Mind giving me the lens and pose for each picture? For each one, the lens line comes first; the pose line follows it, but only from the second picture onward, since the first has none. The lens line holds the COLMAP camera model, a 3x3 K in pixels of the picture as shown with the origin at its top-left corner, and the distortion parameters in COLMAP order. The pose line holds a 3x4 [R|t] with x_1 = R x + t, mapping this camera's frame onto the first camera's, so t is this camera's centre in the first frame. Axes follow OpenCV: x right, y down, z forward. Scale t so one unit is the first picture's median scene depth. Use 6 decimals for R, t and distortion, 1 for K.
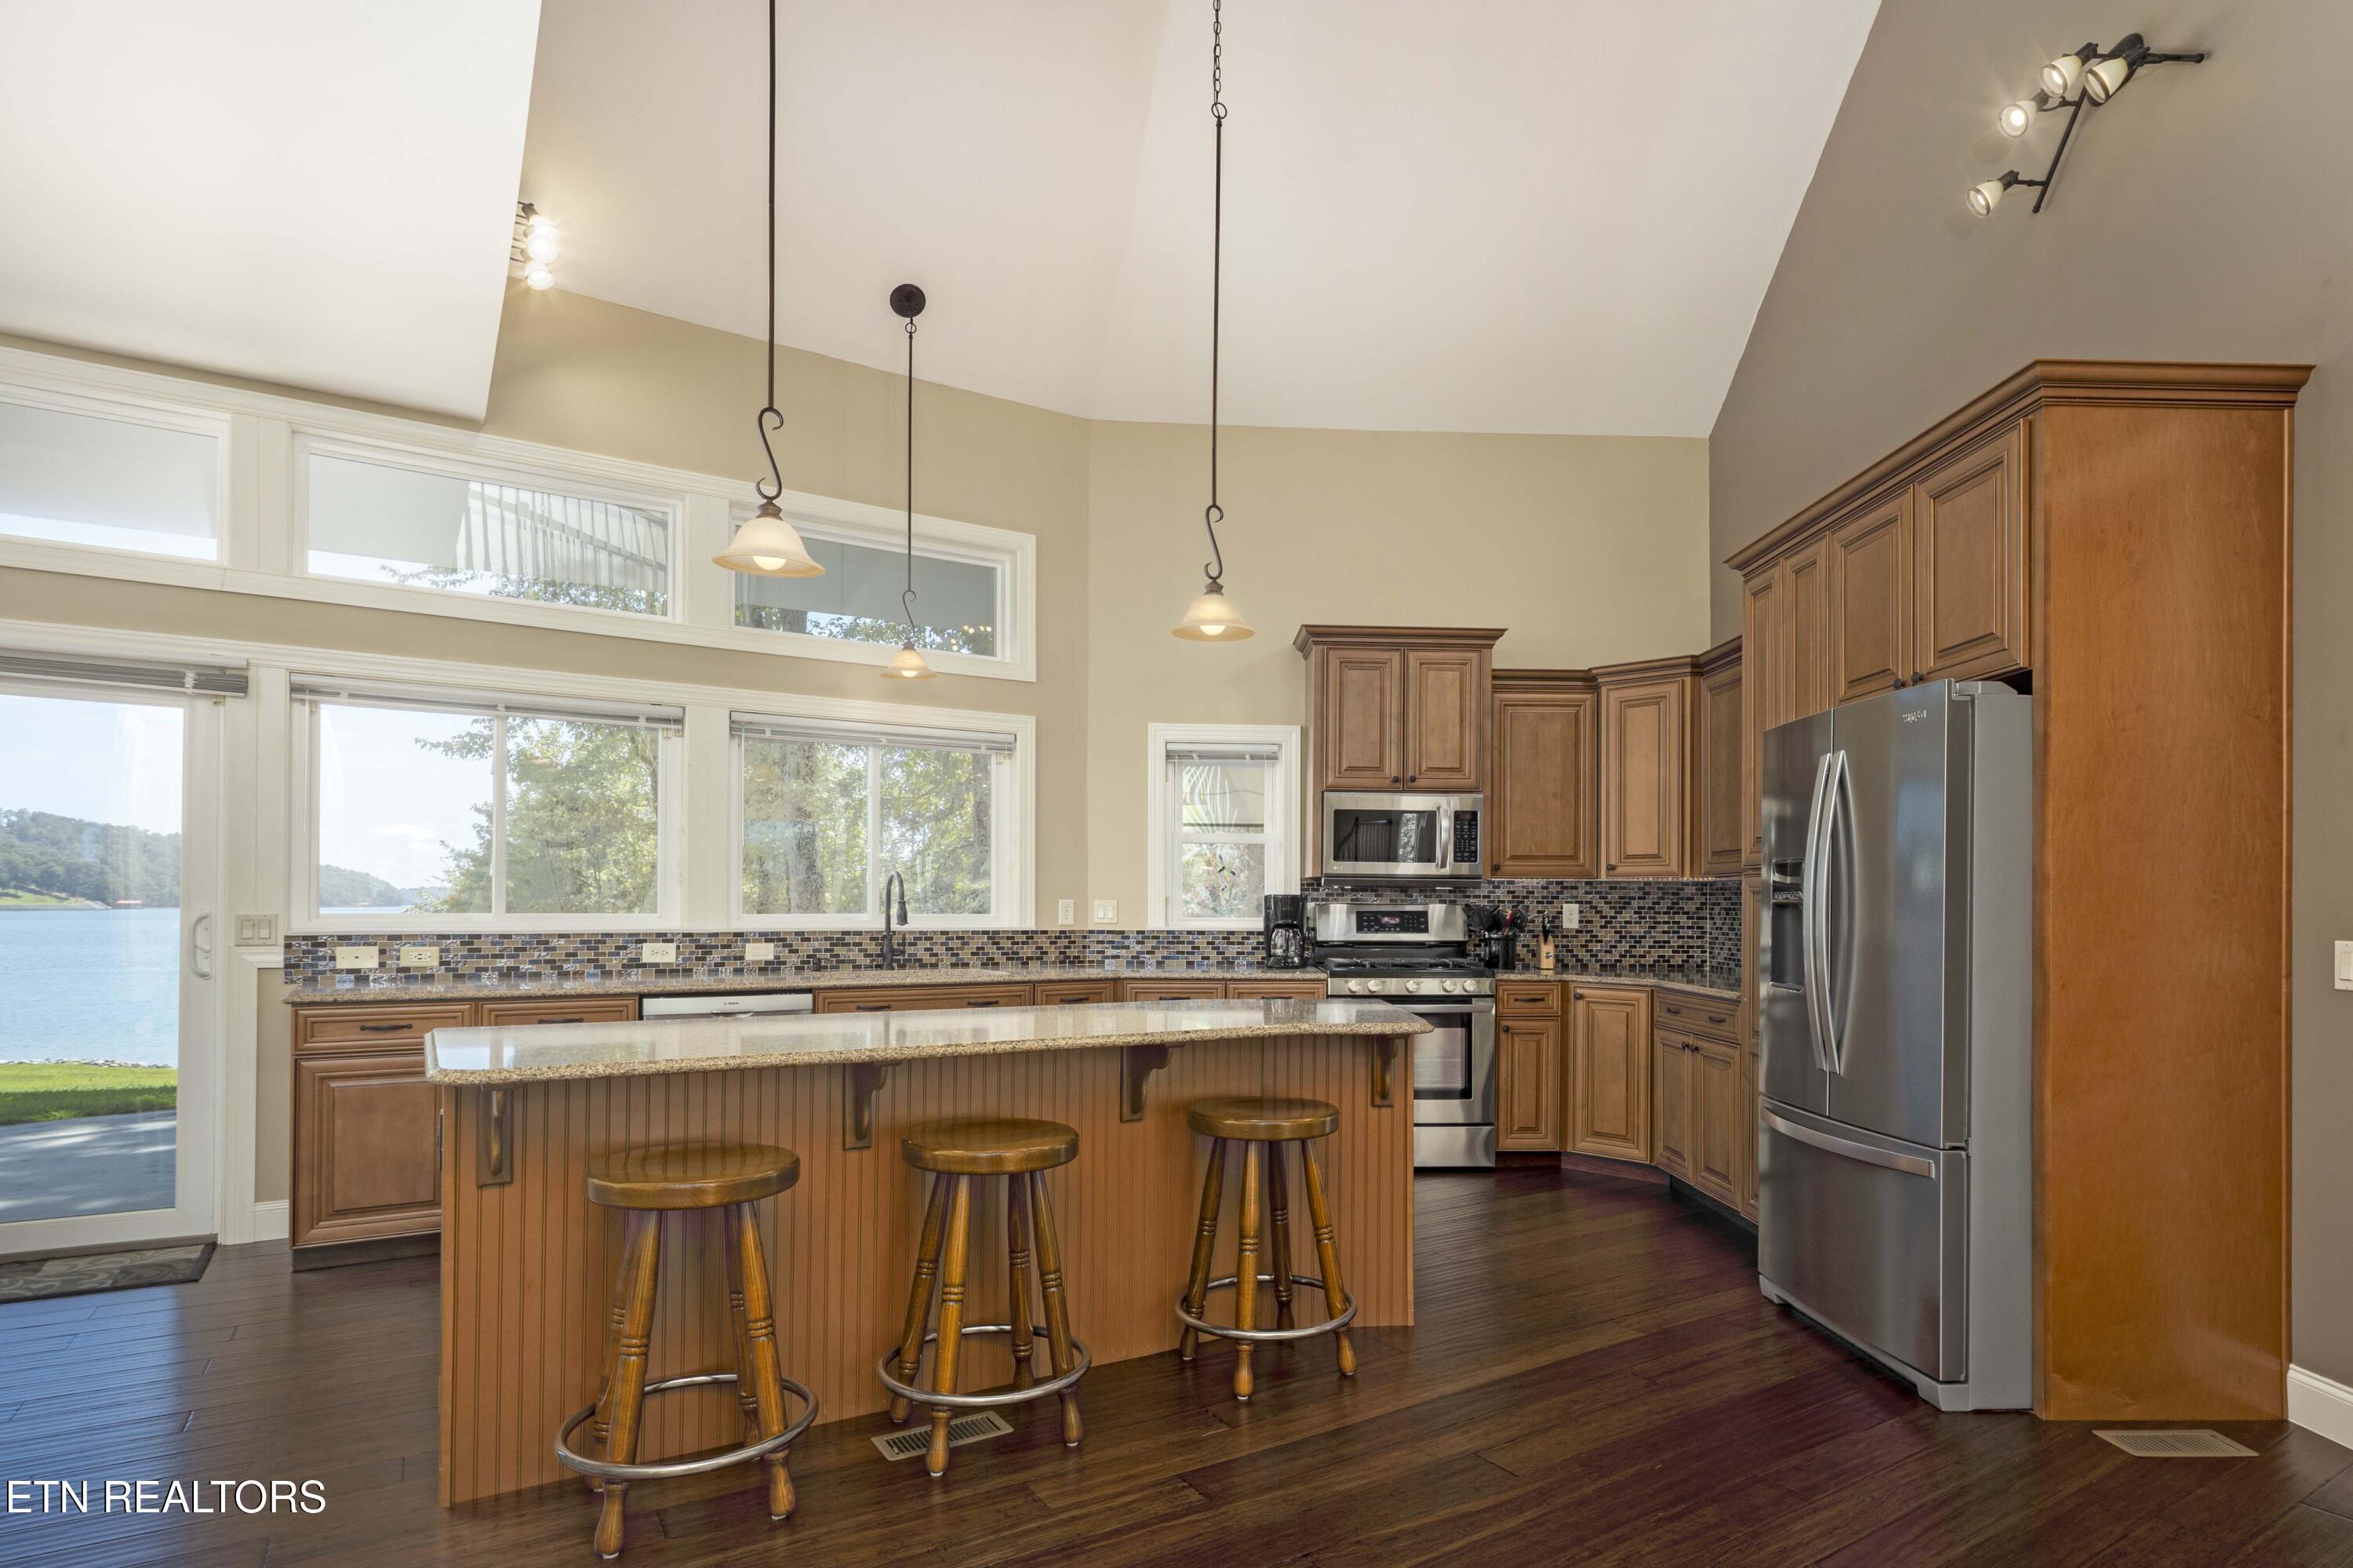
lens RADIAL K [[1251.7, 0, 1249.1], [0, 1251.7, 898.6], [0, 0, 1]] dist [-0.005303, -0.001642]
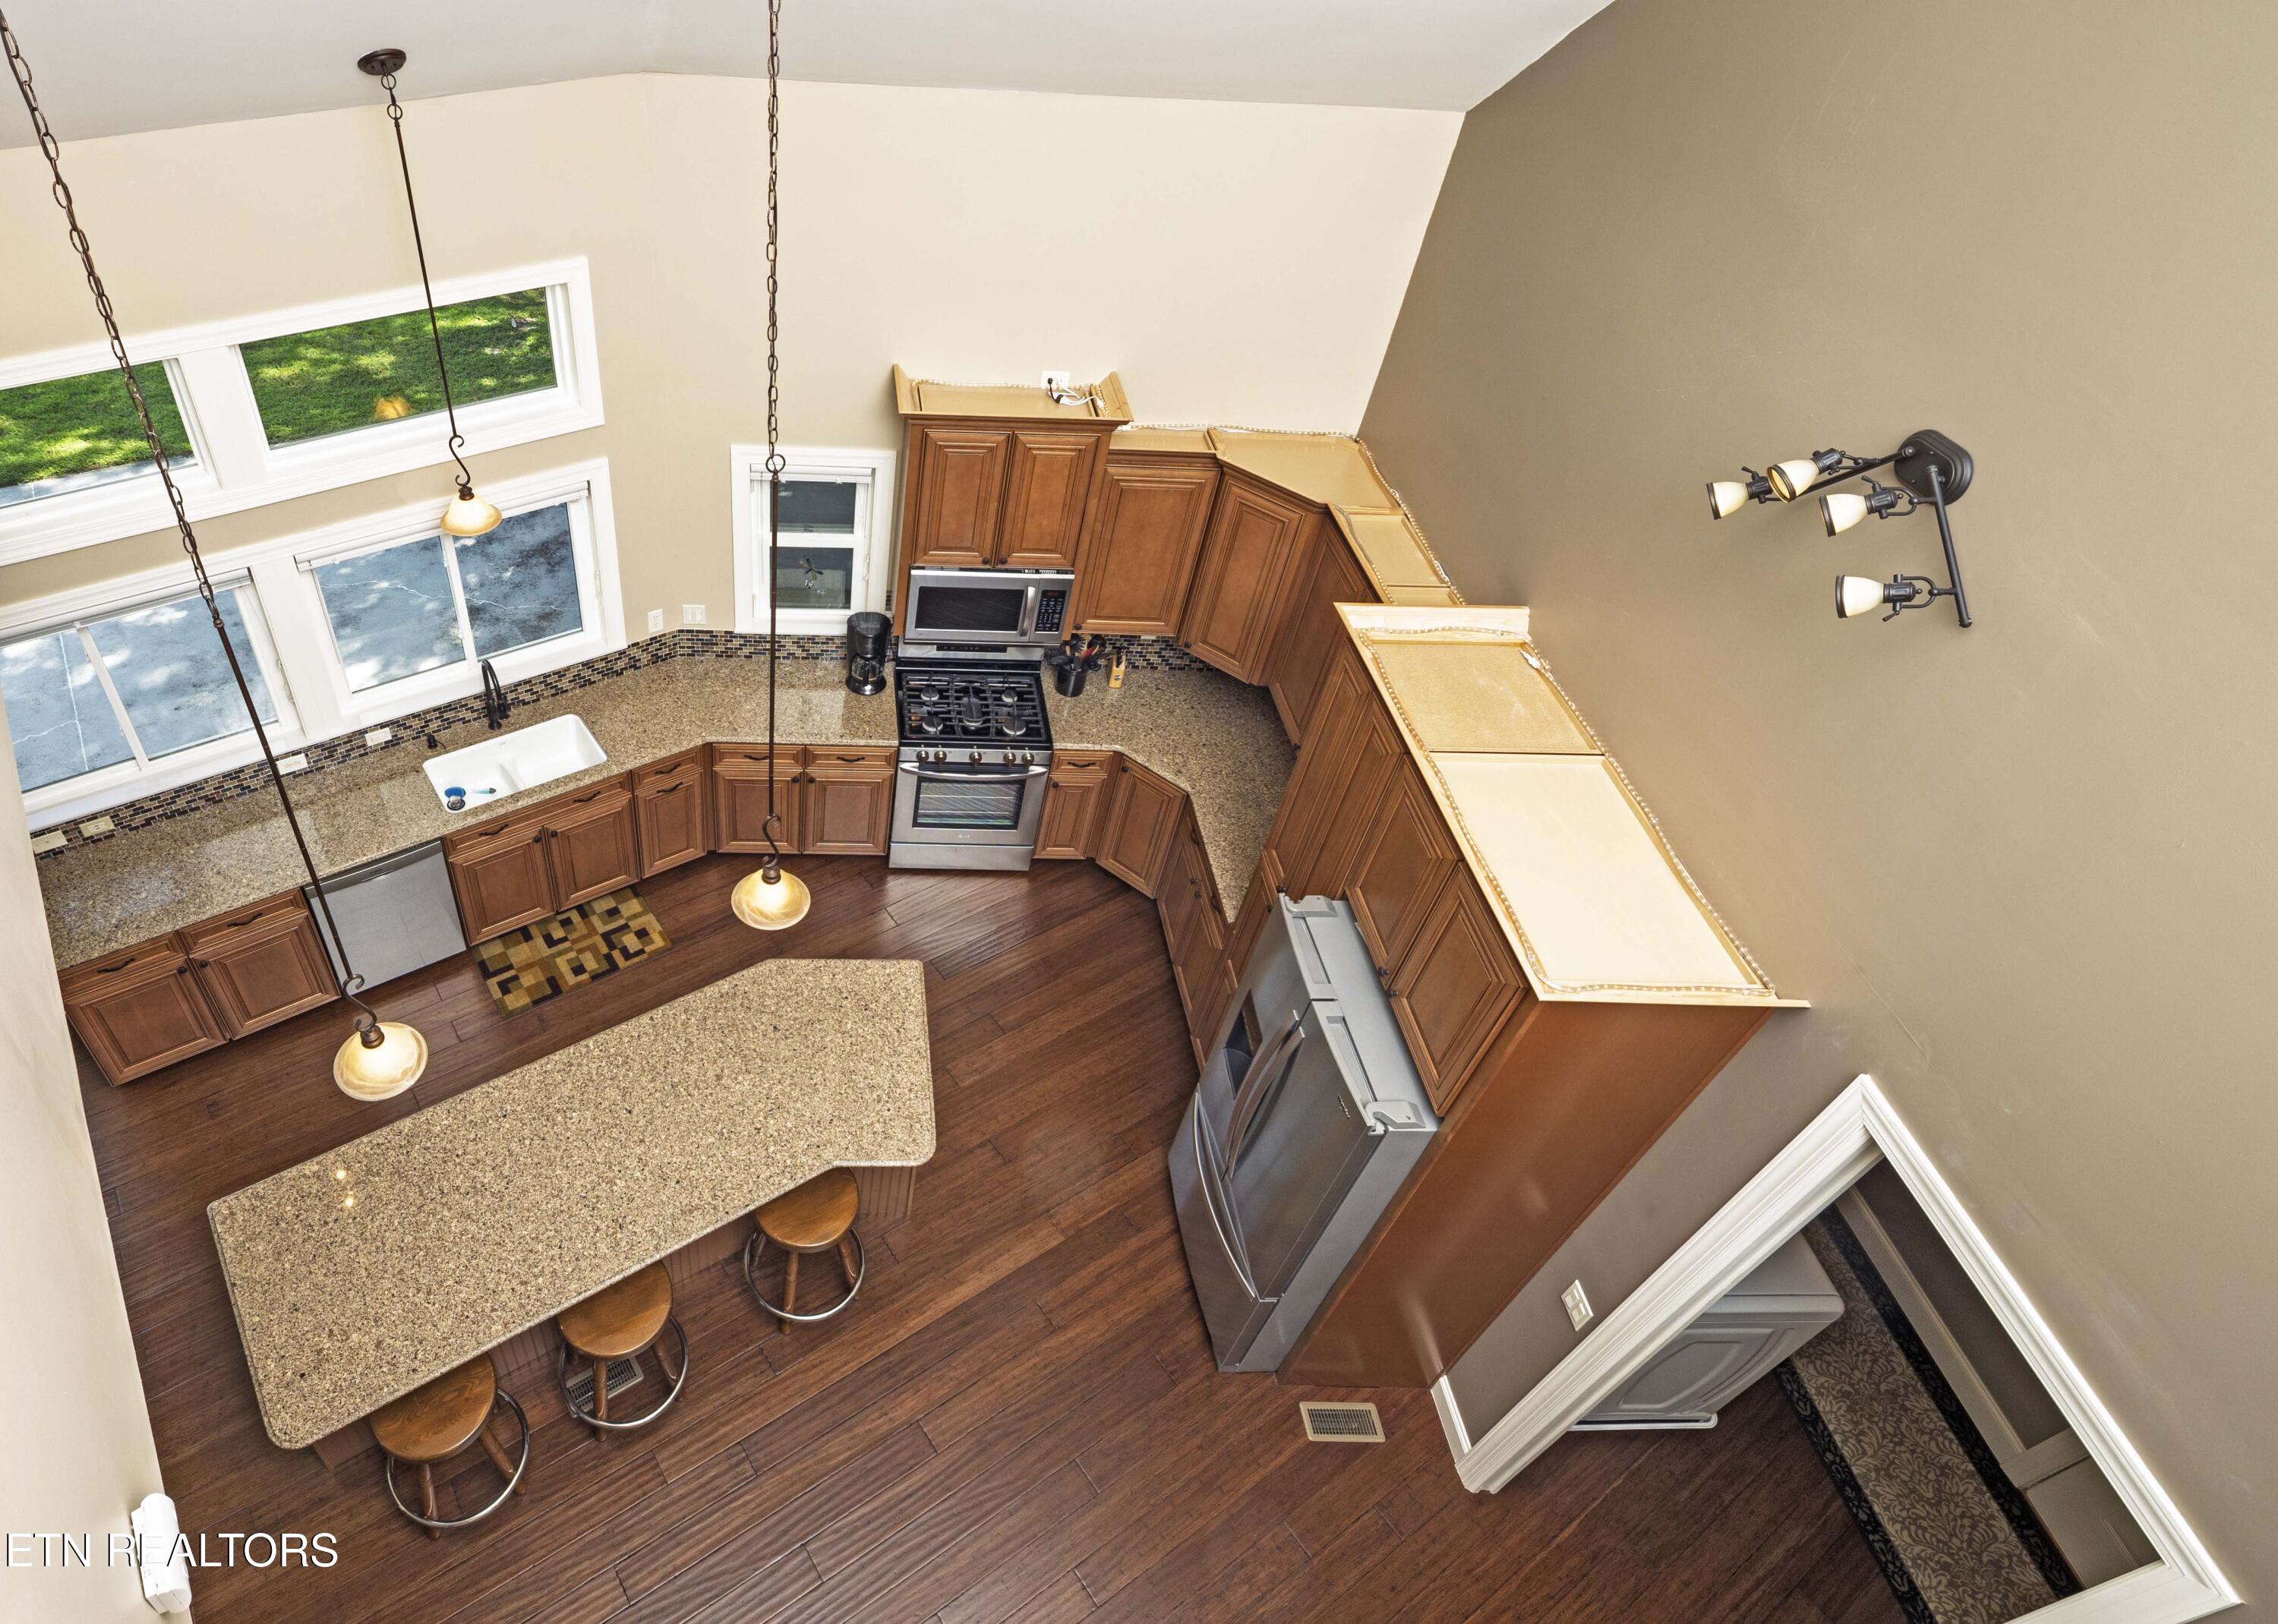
lens RADIAL K [[1268.4, 0, 841.5], [0, 1268.4, 798.5], [0, 0, 1]] dist [-0.009696, -0.001564]
pose [[0.998690, 0.051090, -0.002739, 0.017430], [-0.034993, 0.721120, 0.691926, -0.643286], [0.037325, -0.690924, 0.721964, 0.163722]]
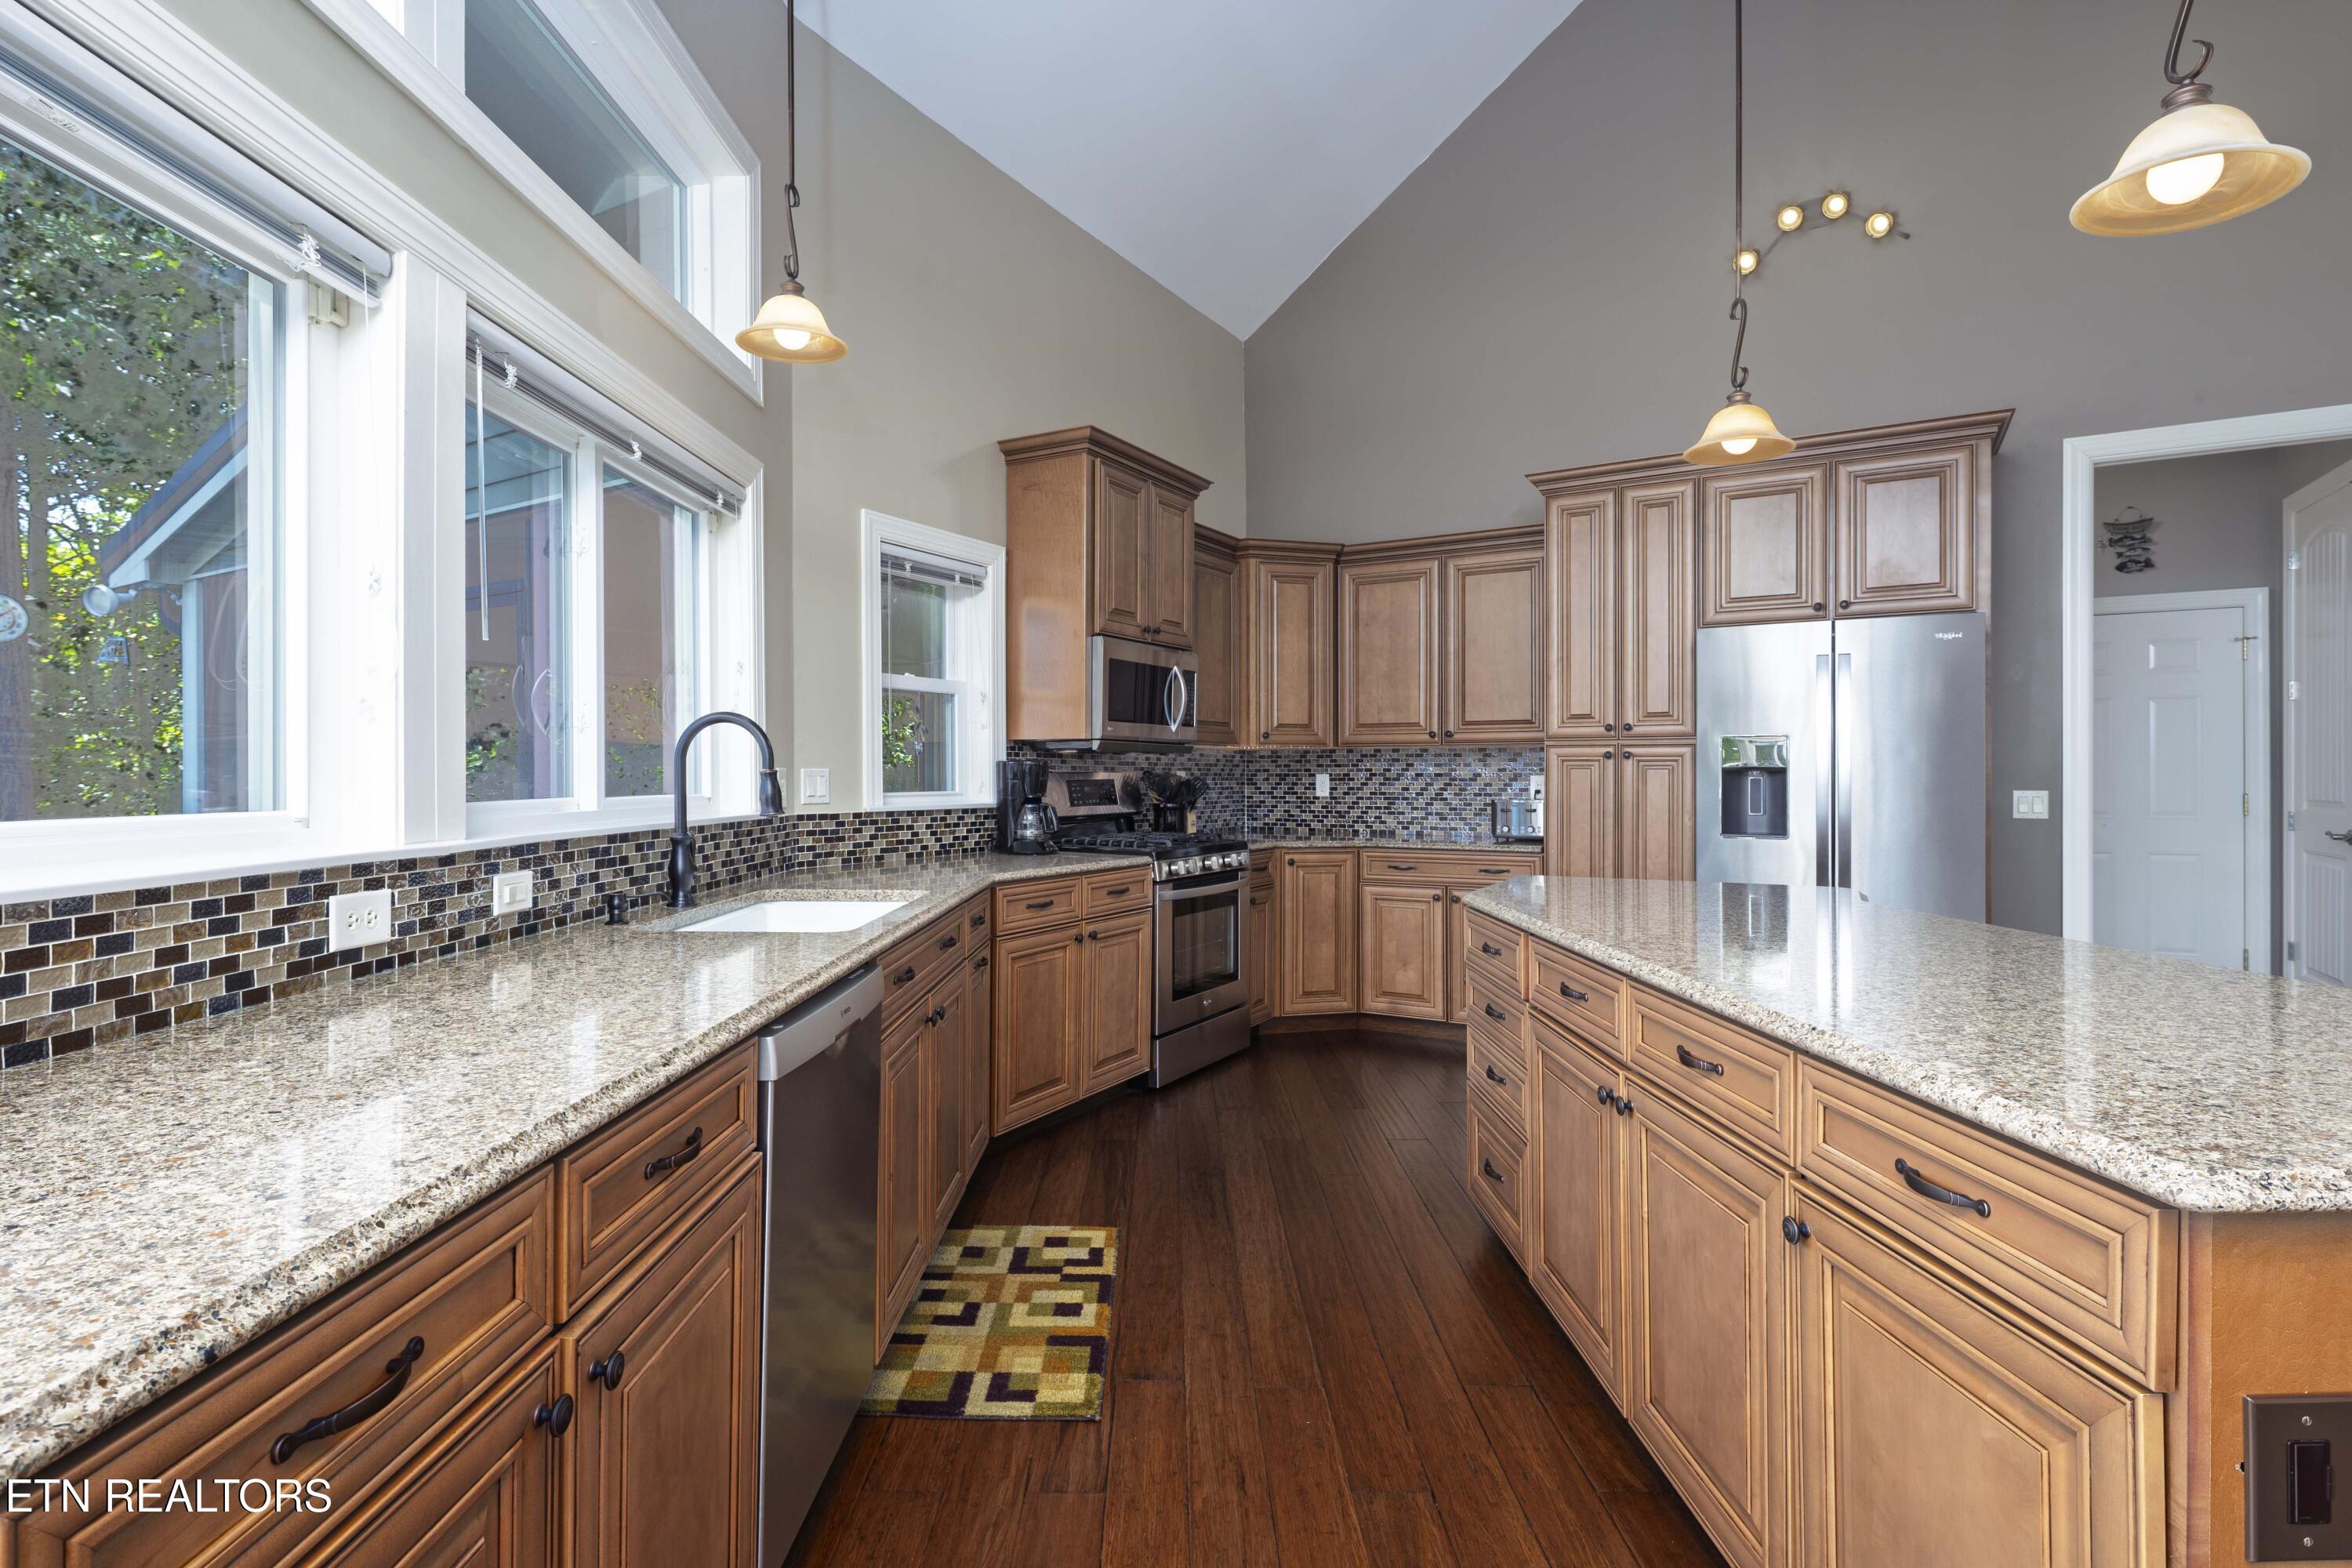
lens RADIAL K [[1148.3, 0, 1185.2], [0, 1148.3, 769.2], [0, 0, 1]] dist [0.003236, -0.000210]
pose [[0.542303, -0.003000, 0.840178, -0.547232], [-0.000516, 0.999992, 0.003904, -0.000852], [-0.840183, -0.002550, 0.542297, 0.549649]]
